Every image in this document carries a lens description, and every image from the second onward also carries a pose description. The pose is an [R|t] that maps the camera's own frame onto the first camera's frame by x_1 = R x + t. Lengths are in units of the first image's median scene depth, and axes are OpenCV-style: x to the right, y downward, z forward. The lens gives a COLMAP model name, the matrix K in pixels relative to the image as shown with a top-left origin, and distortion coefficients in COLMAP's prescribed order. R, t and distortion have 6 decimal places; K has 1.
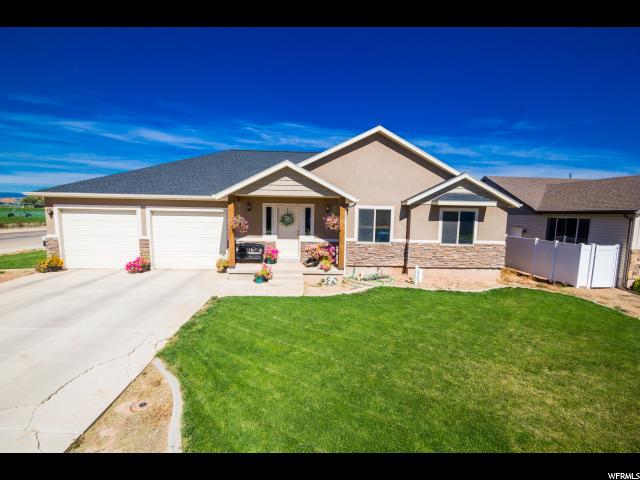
lens RADIAL K [[299.4, 0, 320.0], [0, 299.4, 240.0], [0, 0, 1]] dist [-0.000881, -0.001730]
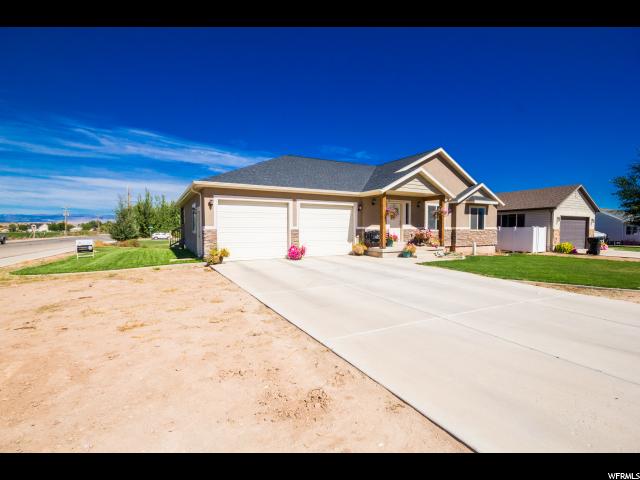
lens RADIAL K [[299.4, 0, 320.0], [0, 299.4, 240.0], [0, 0, 1]] dist [-0.000881, -0.001730]
pose [[0.901053, -0.036213, 0.432194, -0.959940], [0.059396, 0.997422, -0.040258, 0.083097], [-0.429622, 0.061945, 0.900882, -0.019548]]
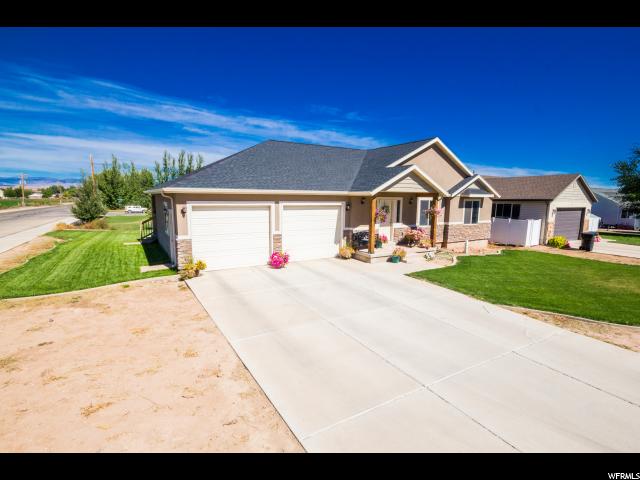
lens RADIAL K [[317.7, 0, 320.0], [0, 317.7, 240.0], [0, 0, 1]] dist [-0.001456, -0.000381]
pose [[0.882615, -0.072865, 0.464415, -0.942385], [0.049208, 0.996807, 0.062877, -0.042849], [-0.467514, -0.032644, 0.883383, -0.014643]]
